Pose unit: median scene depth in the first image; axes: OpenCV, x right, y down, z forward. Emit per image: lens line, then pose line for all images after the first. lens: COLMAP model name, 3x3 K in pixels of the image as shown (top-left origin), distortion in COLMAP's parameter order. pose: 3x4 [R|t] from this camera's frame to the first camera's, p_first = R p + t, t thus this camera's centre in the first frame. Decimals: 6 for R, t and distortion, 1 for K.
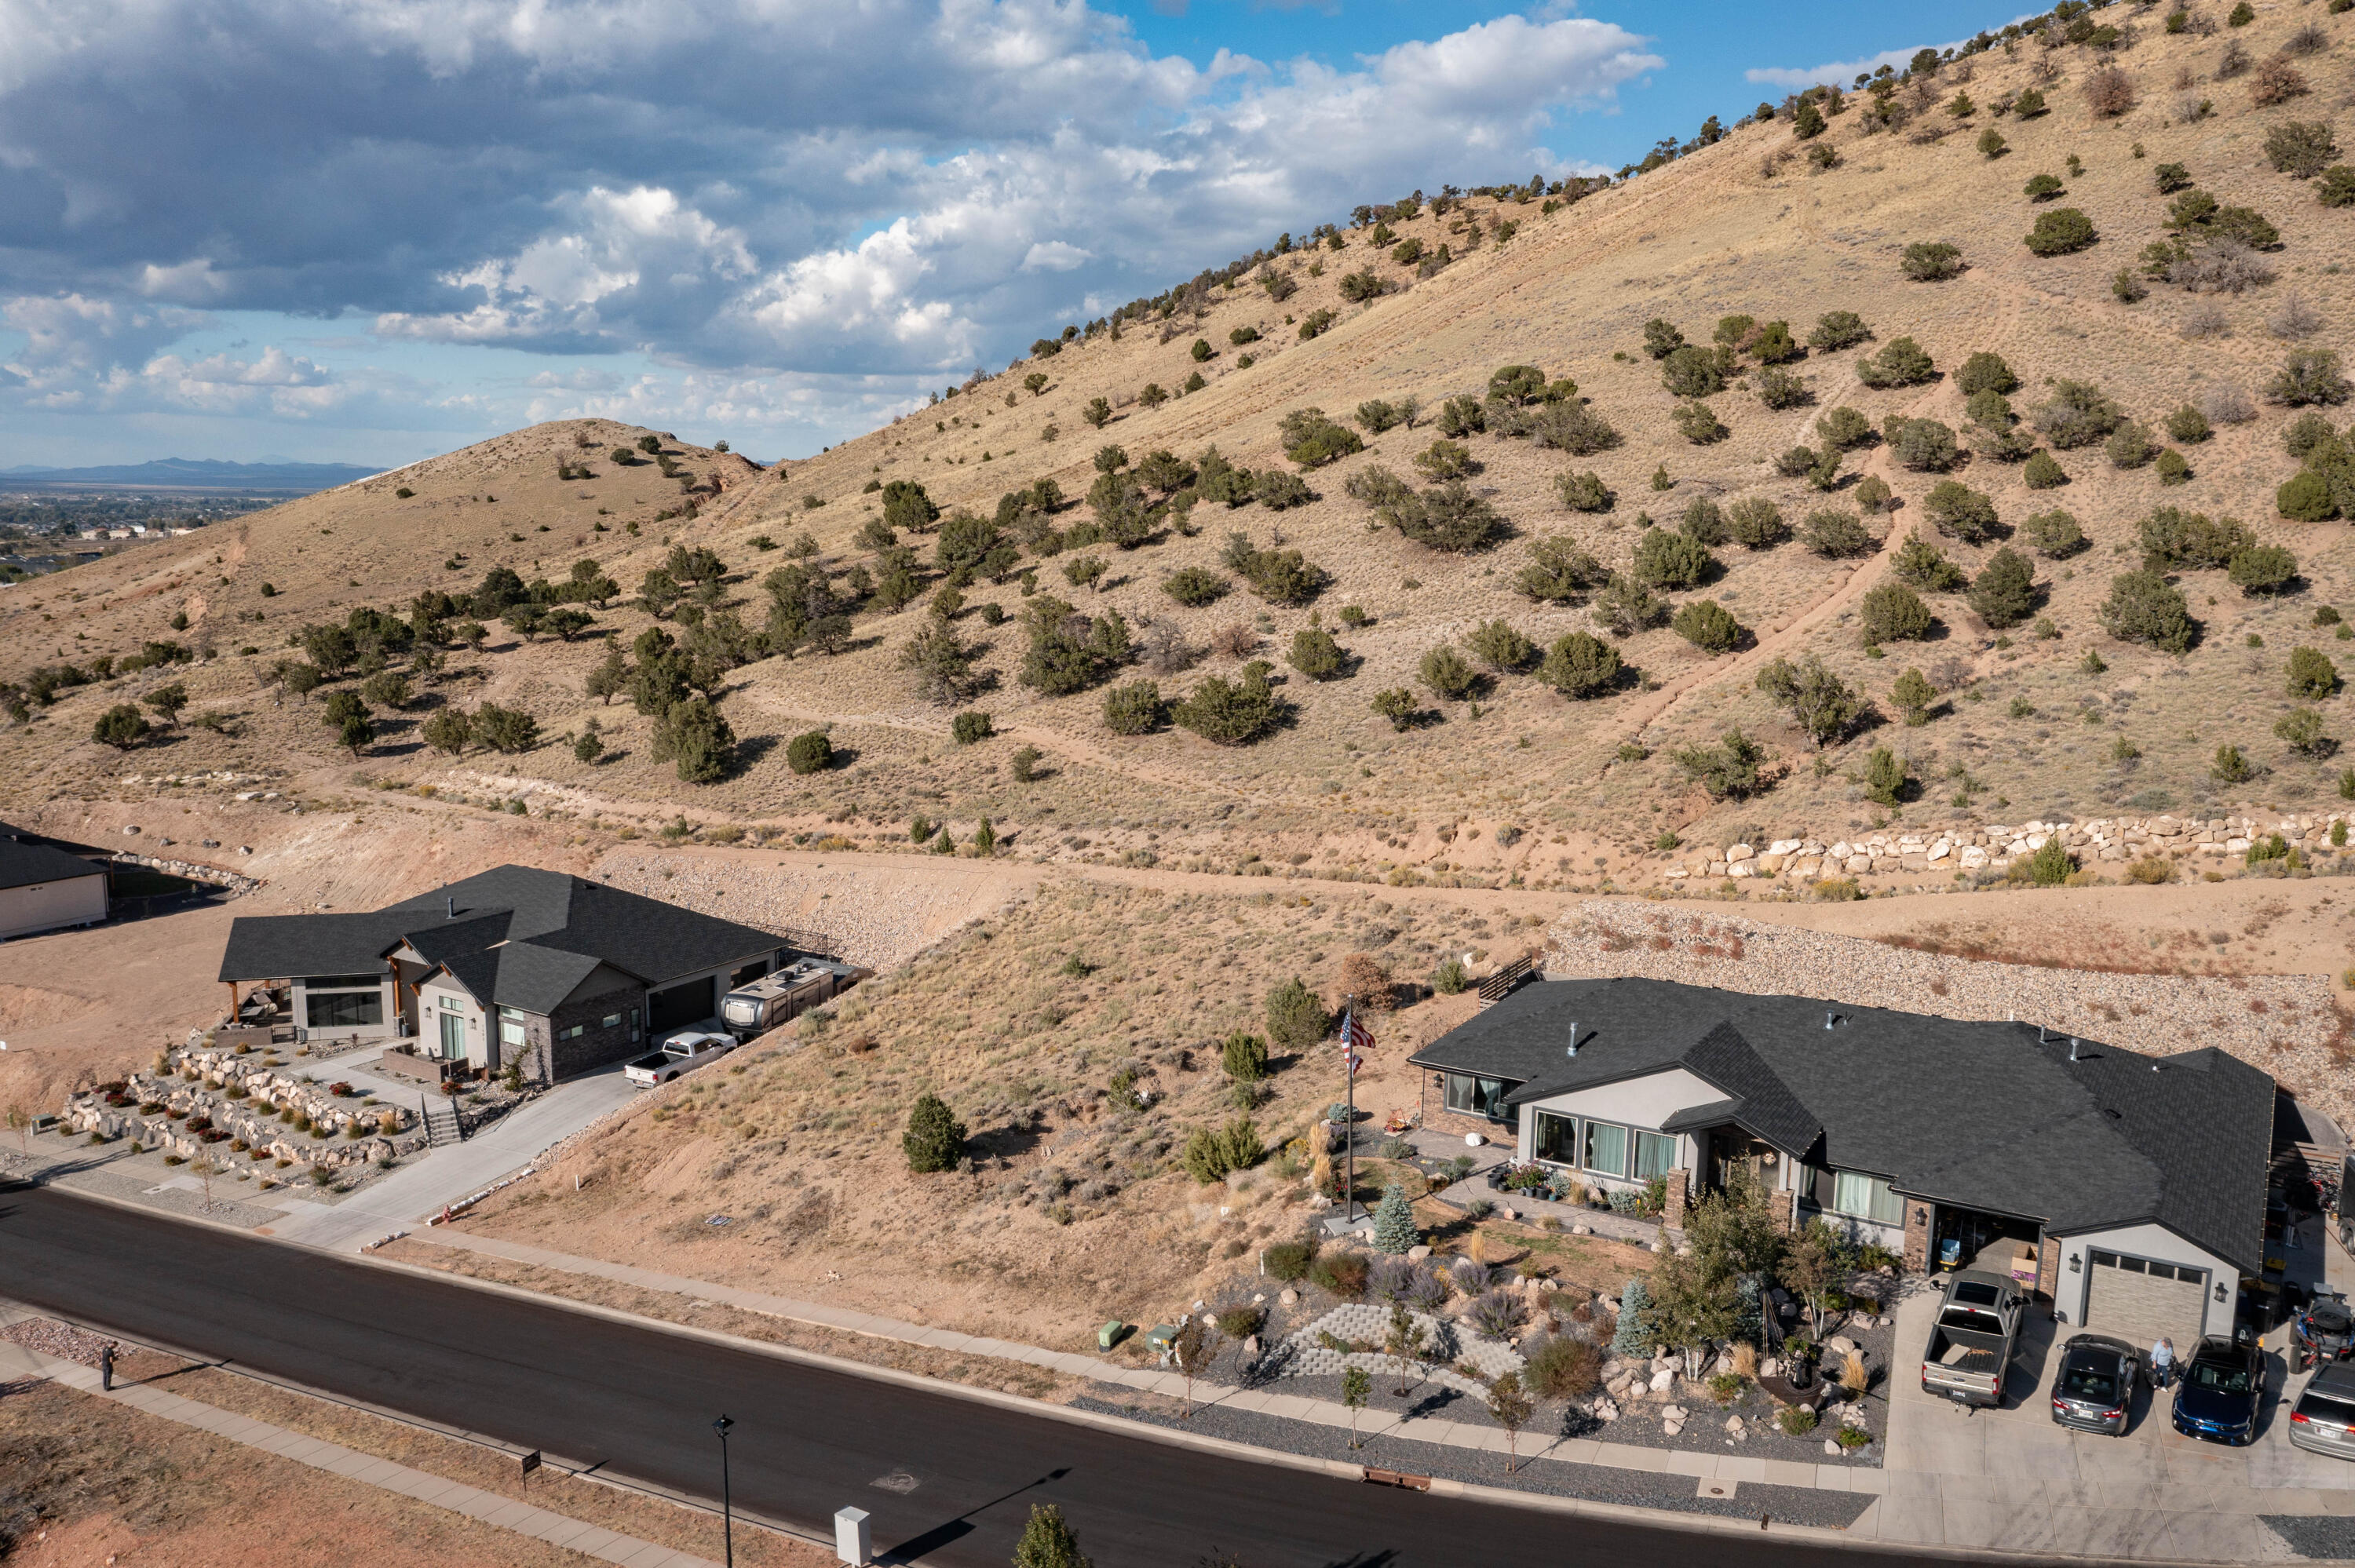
lens RADIAL K [[1845.8, 0, 1181.3], [0, 1845.8, 799.4], [0, 0, 1]] dist [-0.013271, 0.002452]
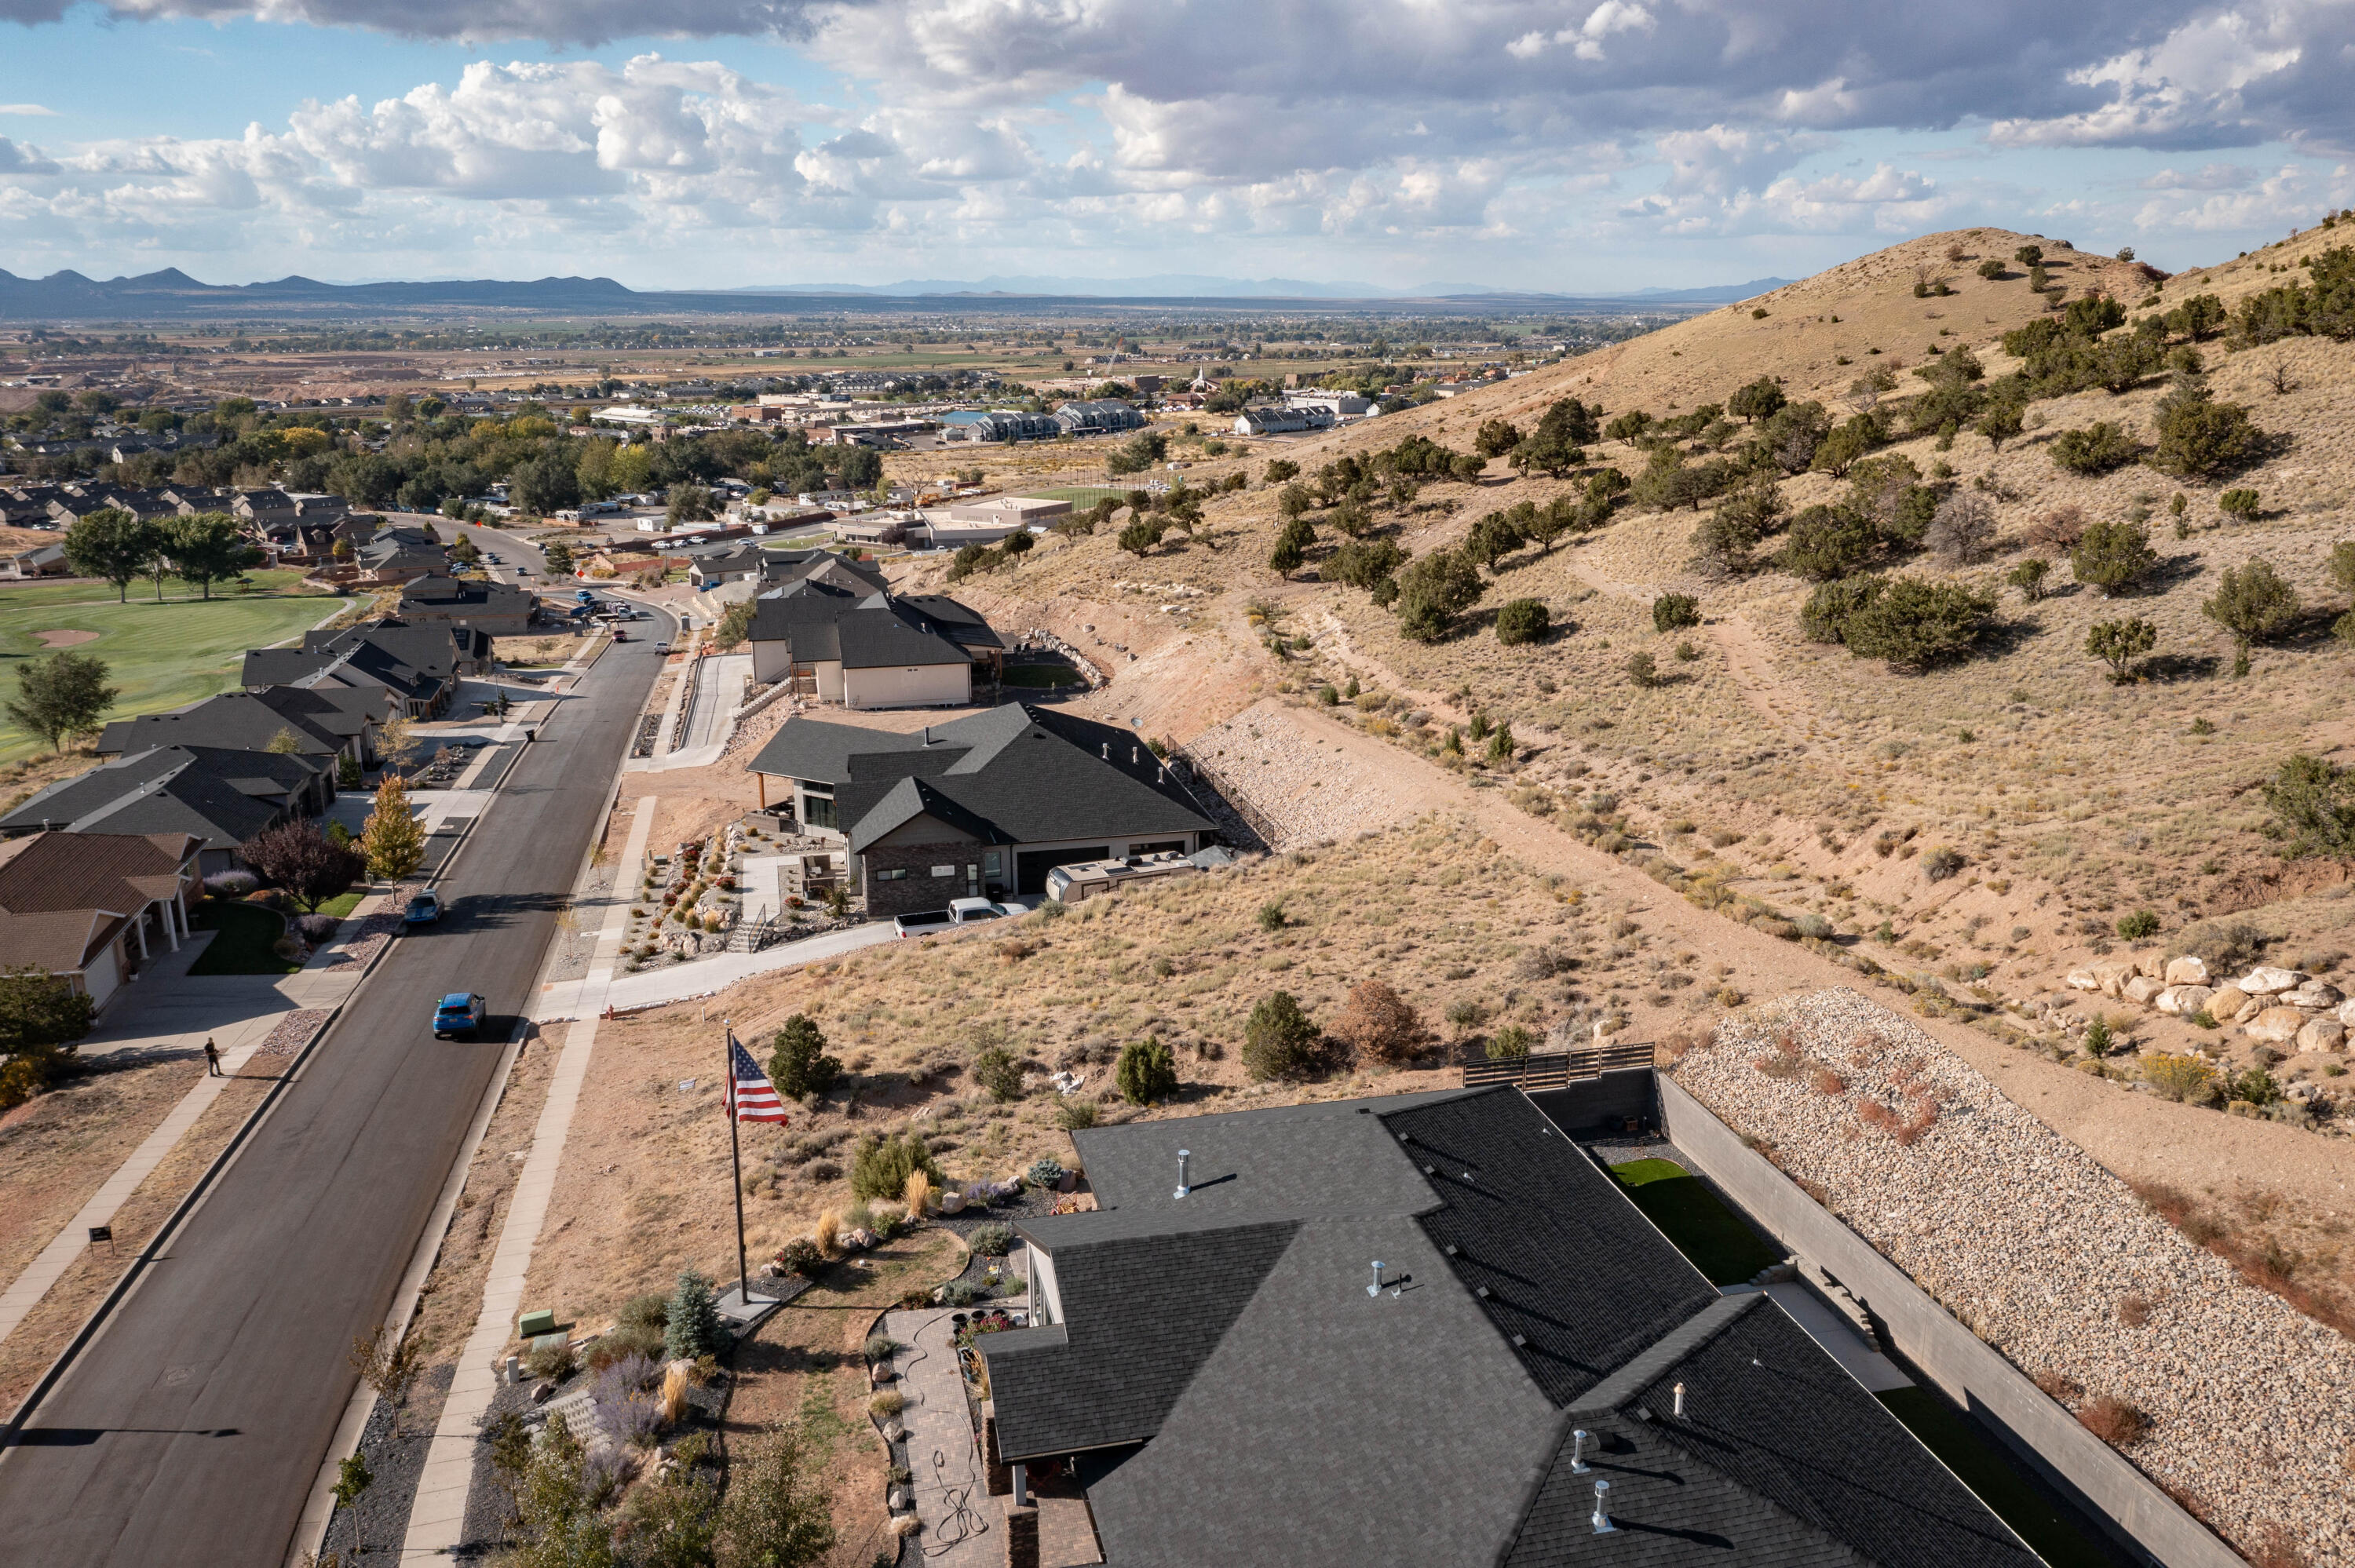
lens RADIAL K [[1845.8, 0, 1164.3], [0, 1845.8, 771.5], [0, 0, 1]] dist [-0.013271, 0.002452]
pose [[0.692668, 0.159249, -0.703456, 0.325142], [-0.101199, 0.987131, 0.123821, -0.048305], [0.714121, -0.014578, 0.699870, 0.261637]]
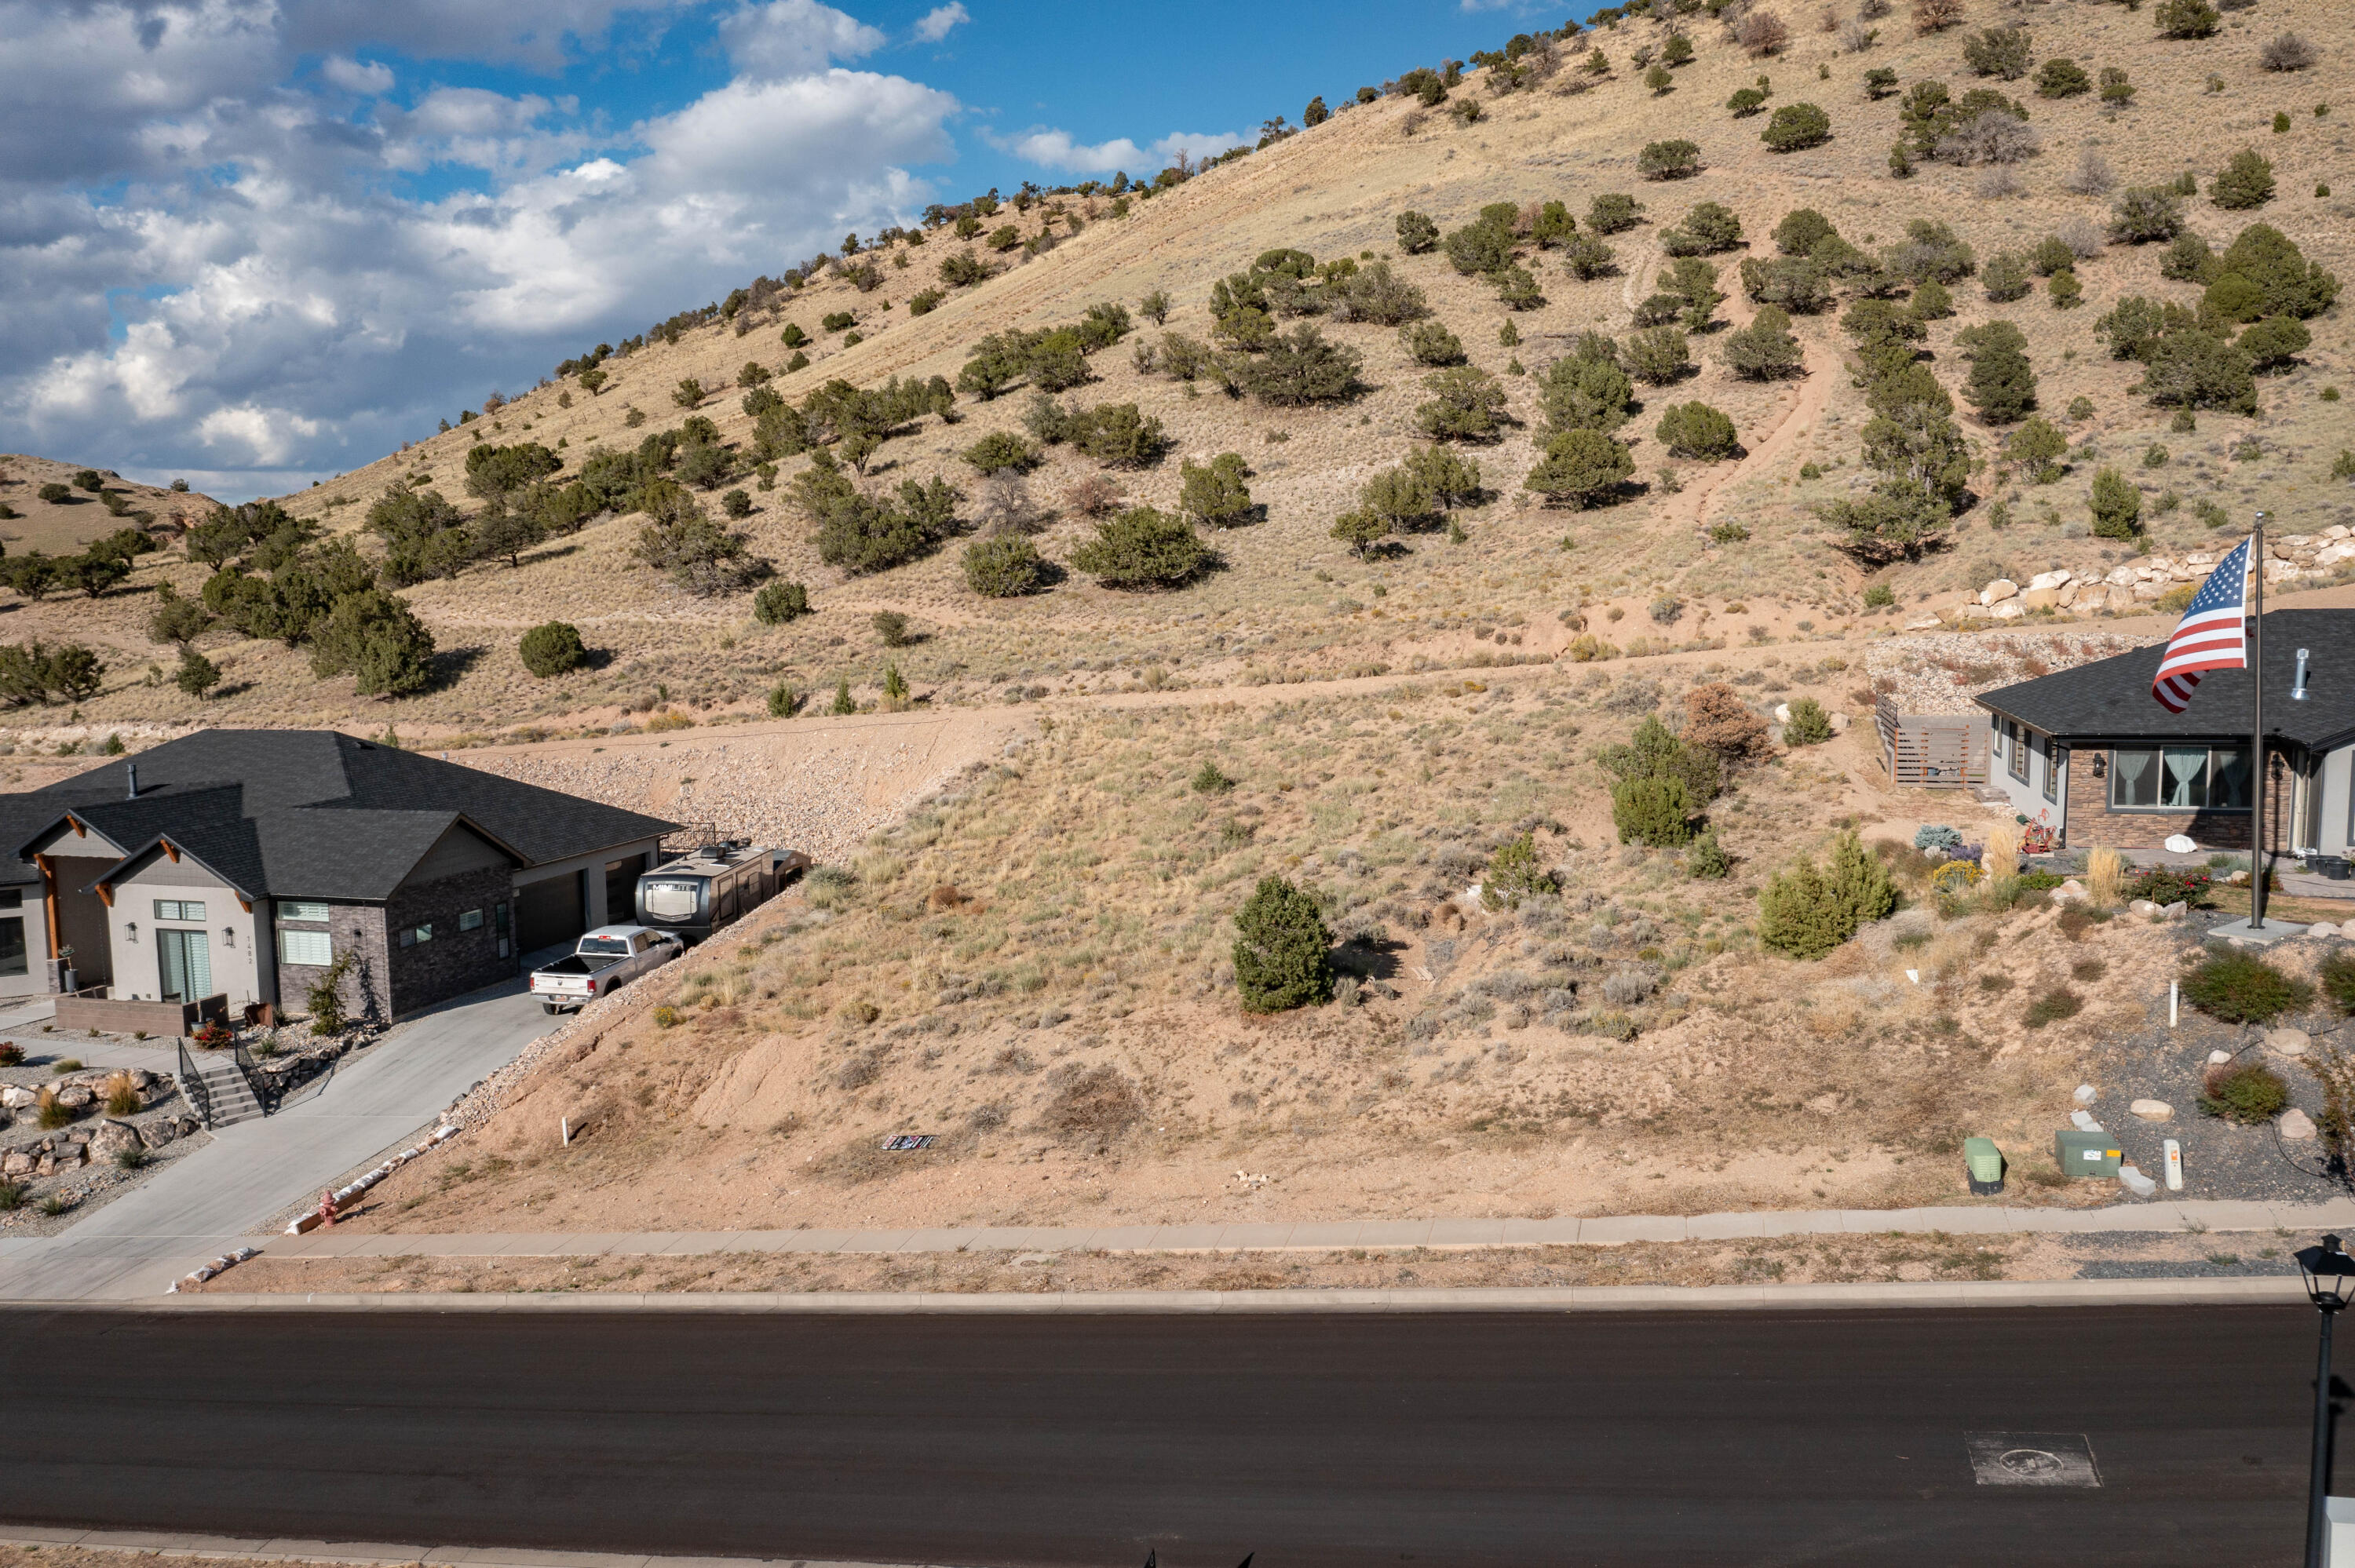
lens RADIAL K [[1845.8, 0, 1183.5], [0, 1845.8, 781.7], [0, 0, 1]] dist [-0.013271, 0.002452]
pose [[0.959764, -0.058756, 0.274591, -0.169754], [0.074867, 0.996011, -0.048557, 0.083371], [-0.270643, 0.067161, 0.960334, 0.241332]]
